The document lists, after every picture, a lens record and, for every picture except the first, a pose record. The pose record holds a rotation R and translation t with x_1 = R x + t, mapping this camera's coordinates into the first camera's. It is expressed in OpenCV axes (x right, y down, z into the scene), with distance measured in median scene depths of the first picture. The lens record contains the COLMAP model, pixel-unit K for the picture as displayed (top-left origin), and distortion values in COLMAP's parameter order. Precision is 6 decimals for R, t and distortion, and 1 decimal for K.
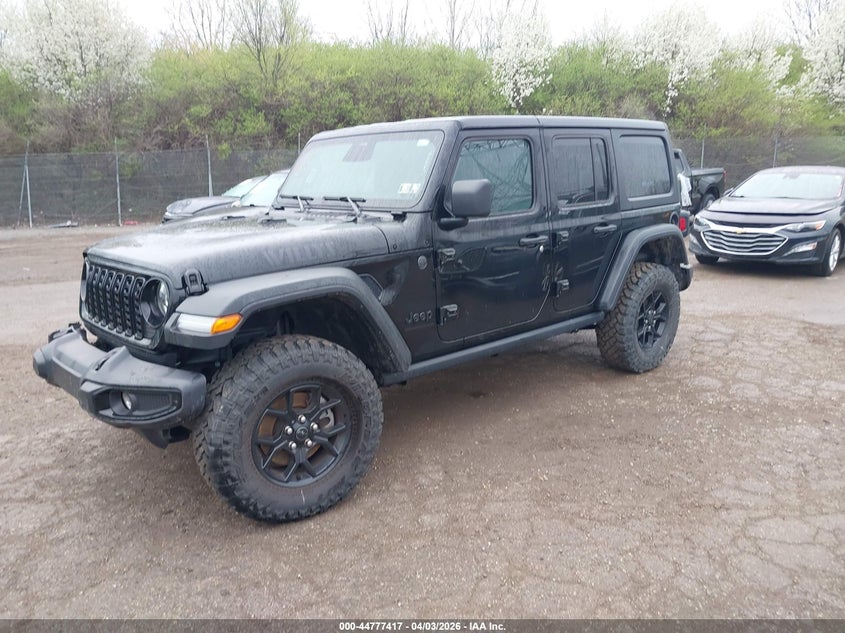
lens RADIAL K [[691.8, 0, 422.5], [0, 691.8, 316.5], [0, 0, 1]] dist [-0.007952, -0.005449]
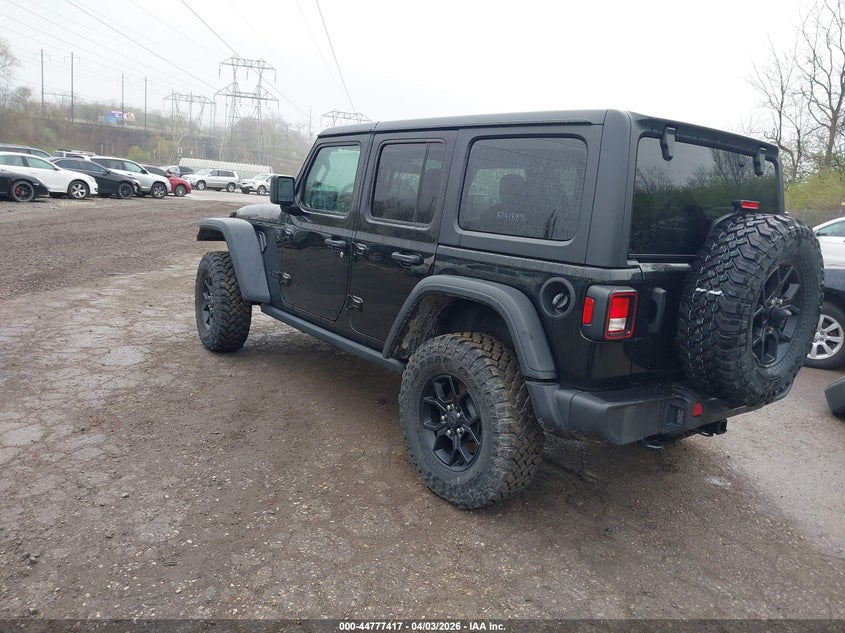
lens RADIAL K [[691.8, 0, 422.5], [0, 691.8, 316.5], [0, 0, 1]] dist [-0.007952, -0.005449]
pose [[-0.120741, 0.196690, -0.973003, 1.282148], [-0.285911, 0.931748, 0.223829, -0.303989], [0.950619, 0.305218, -0.056264, 1.346134]]
